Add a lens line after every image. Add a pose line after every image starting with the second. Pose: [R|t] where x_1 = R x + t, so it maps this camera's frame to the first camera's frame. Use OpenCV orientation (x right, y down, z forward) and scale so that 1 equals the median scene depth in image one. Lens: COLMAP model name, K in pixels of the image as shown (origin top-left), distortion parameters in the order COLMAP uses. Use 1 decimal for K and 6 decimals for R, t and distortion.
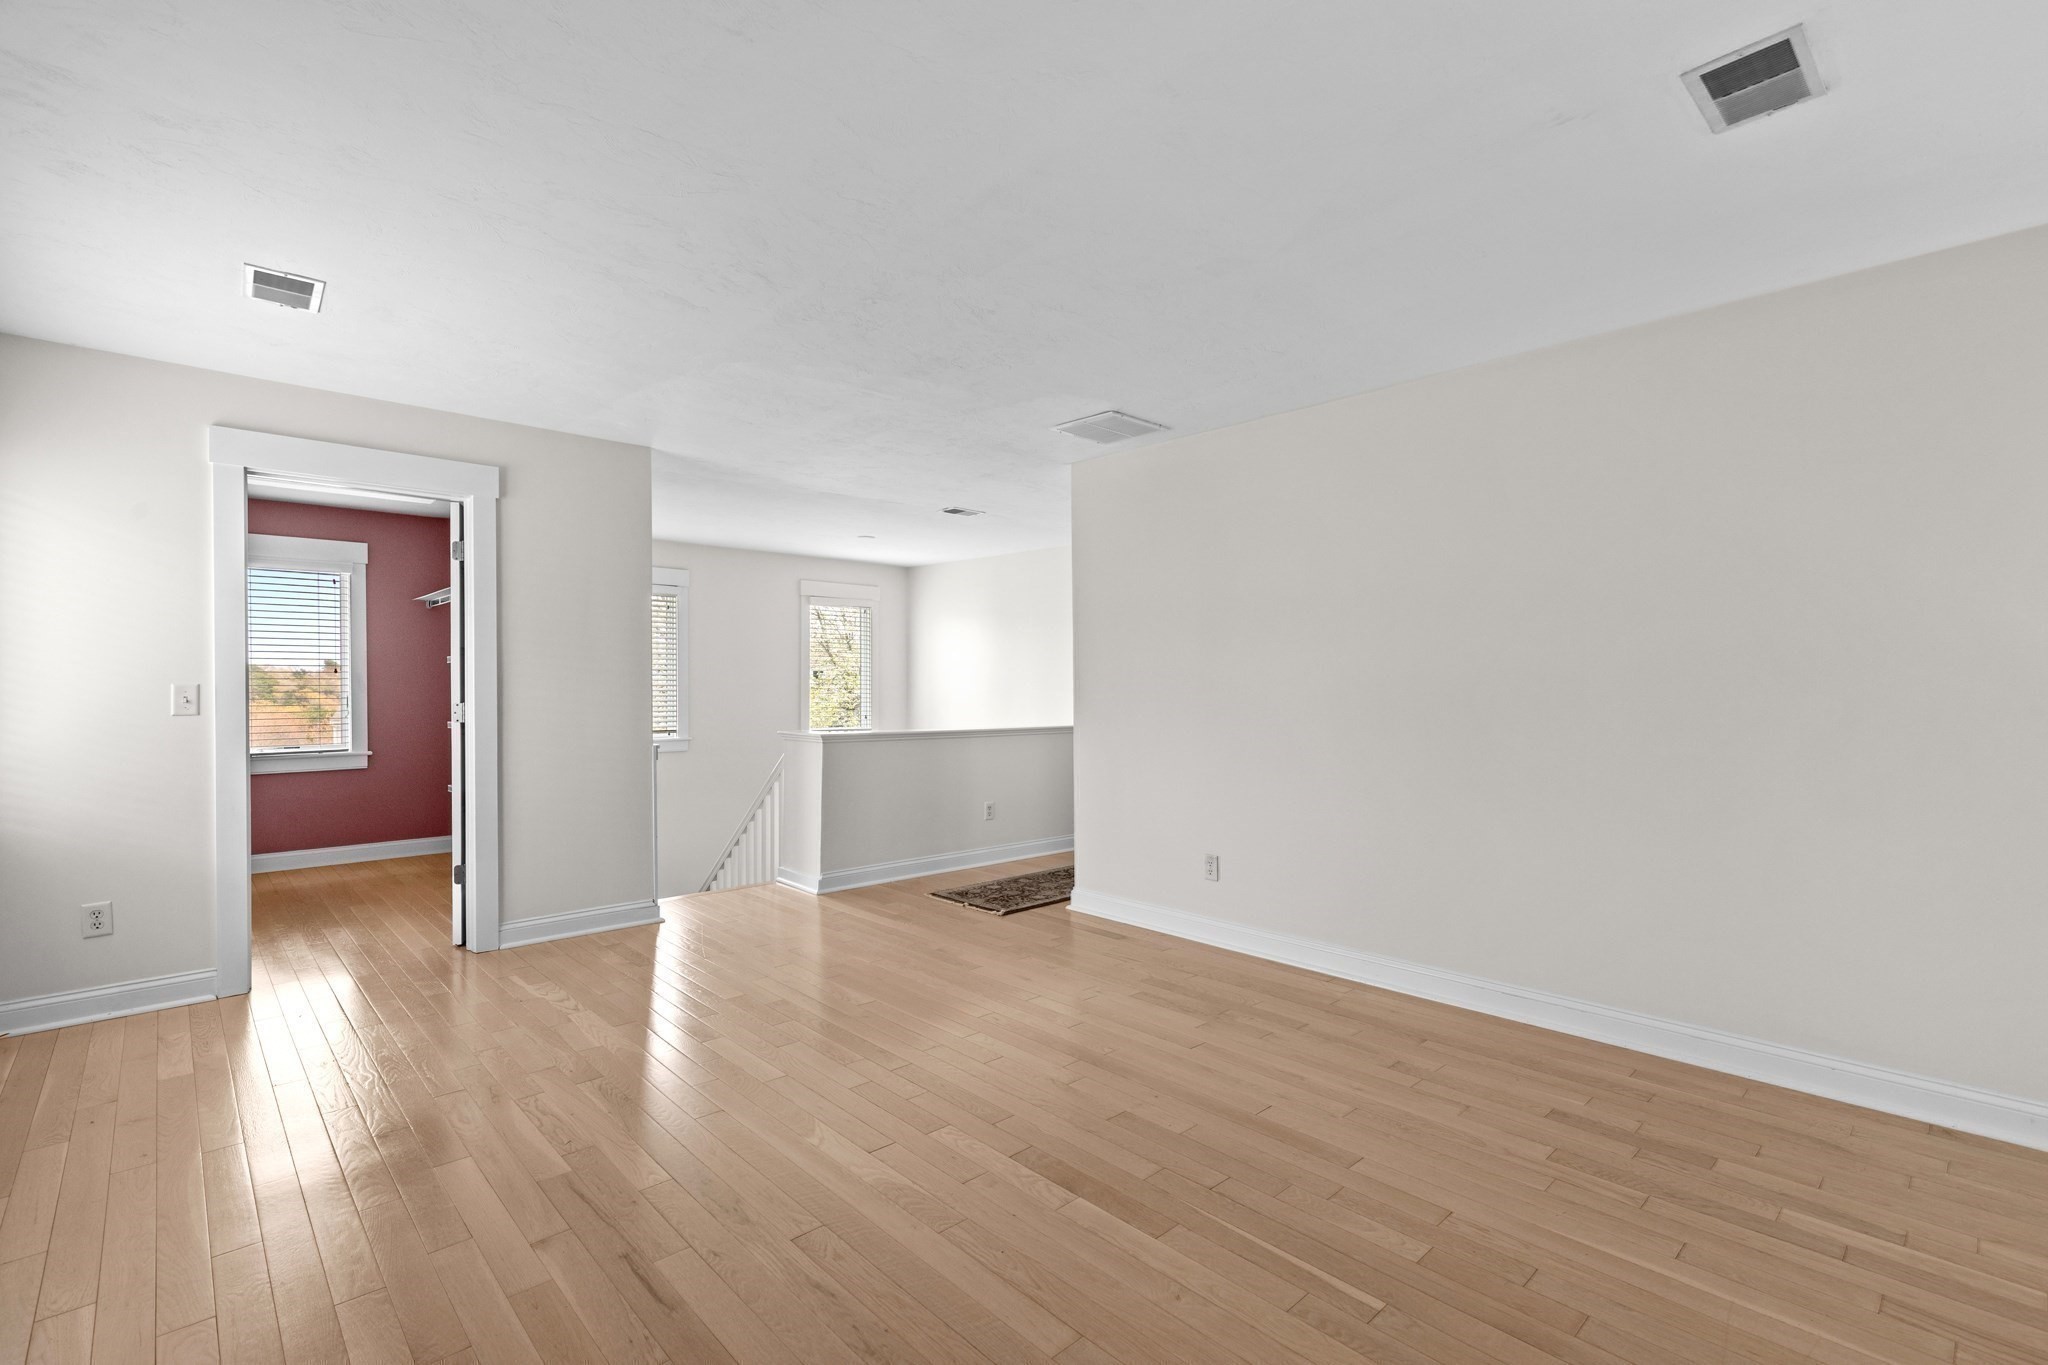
lens RADIAL K [[927.1, 0, 1024.2], [0, 927.1, 691.4], [0, 0, 1]] dist [-0.004774, -0.001327]
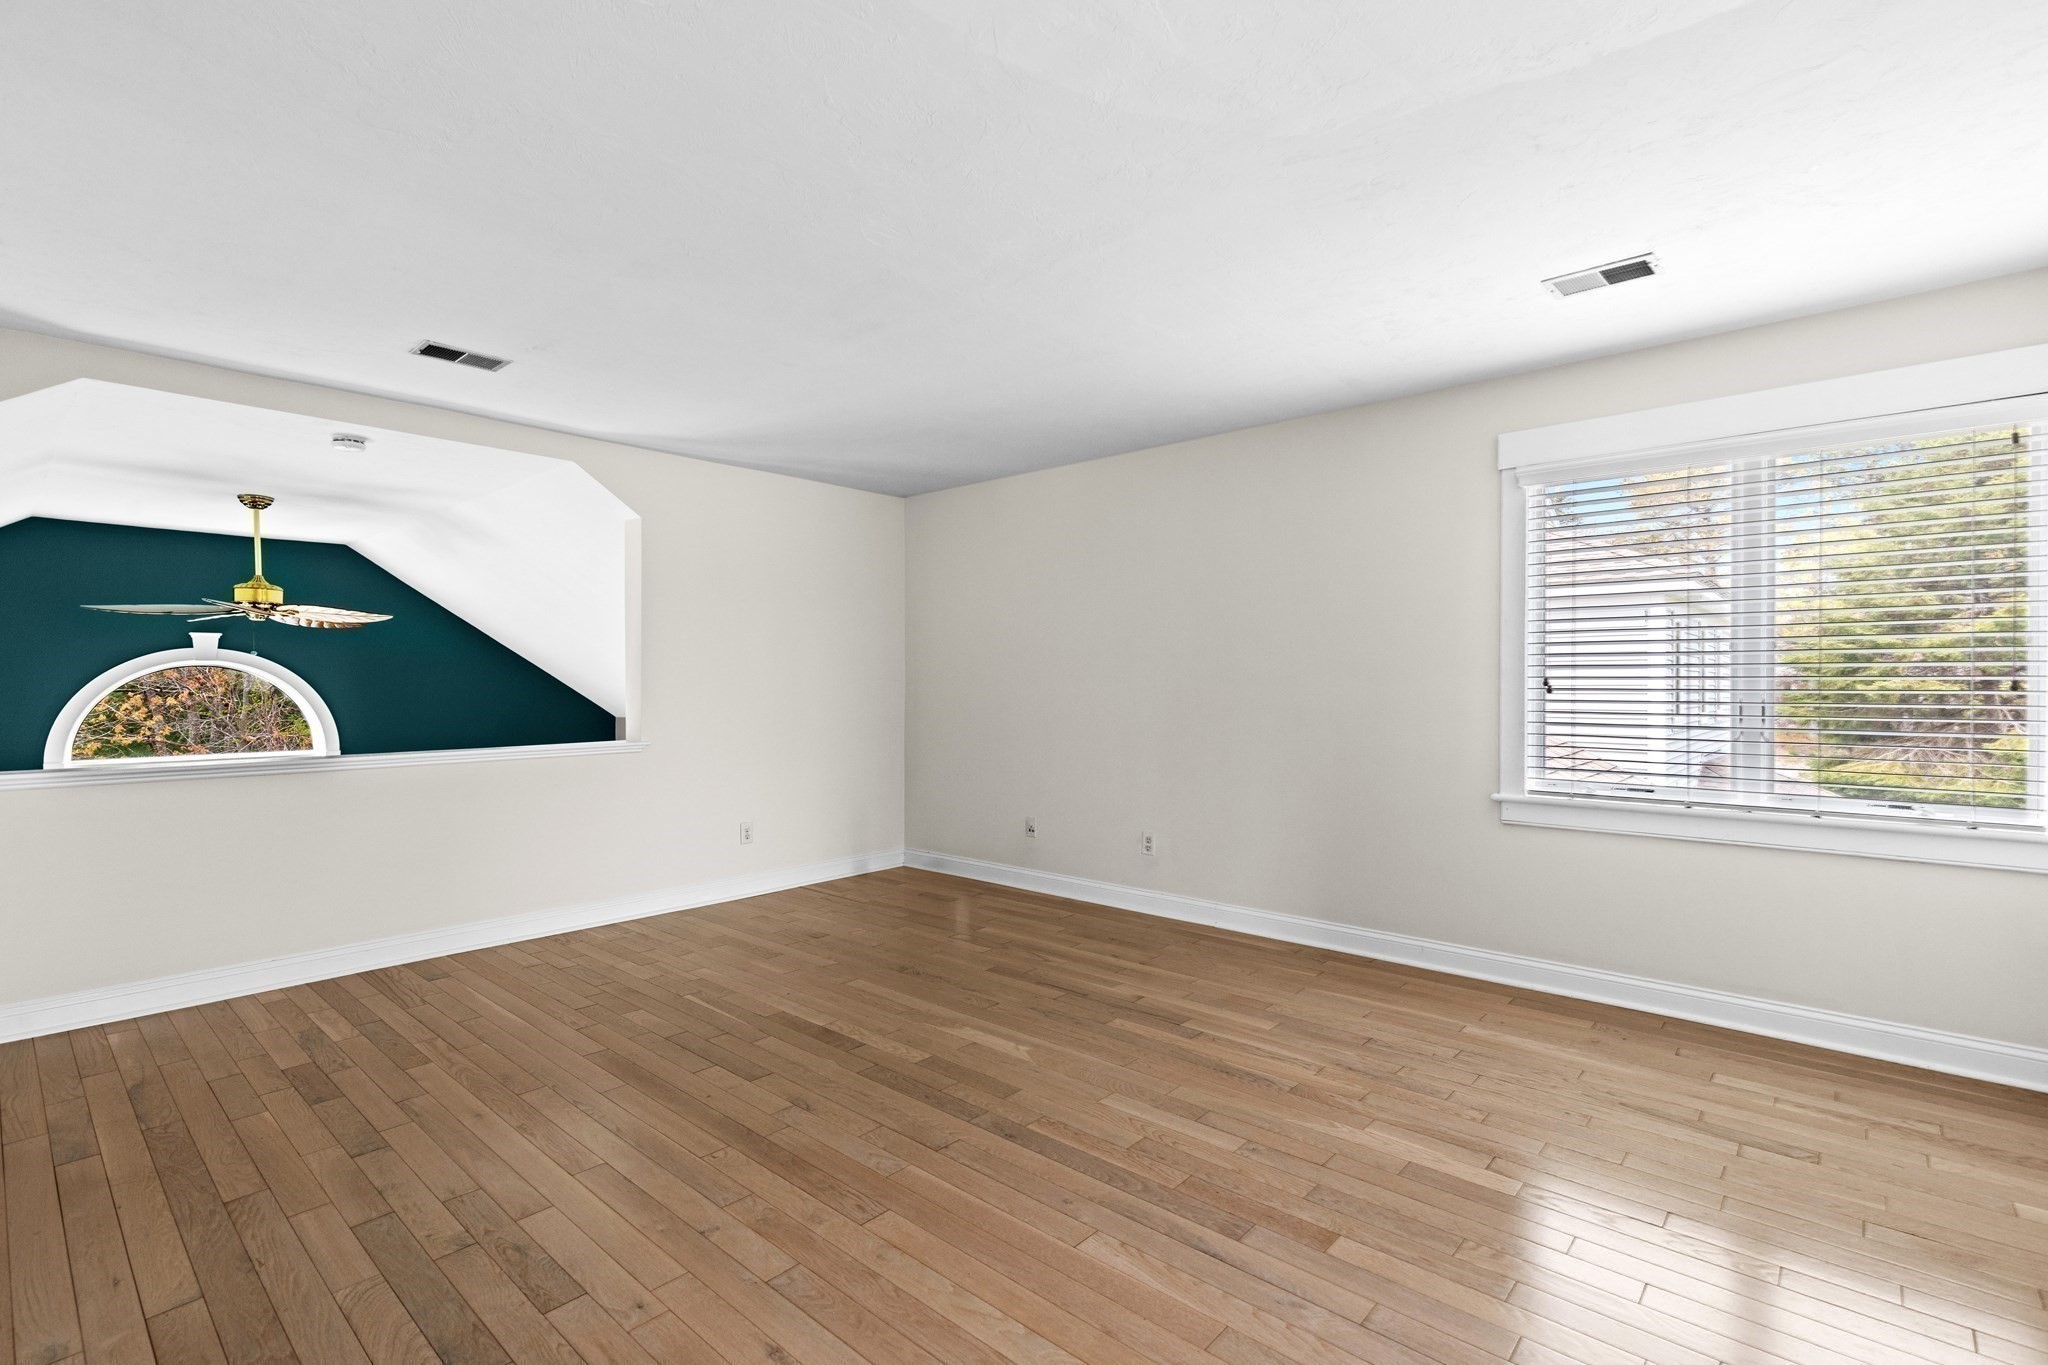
lens RADIAL K [[927.1, 0, 1027.4], [0, 927.1, 687.0], [0, 0, 1]] dist [-0.004774, -0.001327]
pose [[-0.995481, 0.002324, -0.094927, -0.101070], [0.001664, 0.999974, 0.007034, -0.007440], [0.094941, 0.006844, -0.995459, 1.954866]]
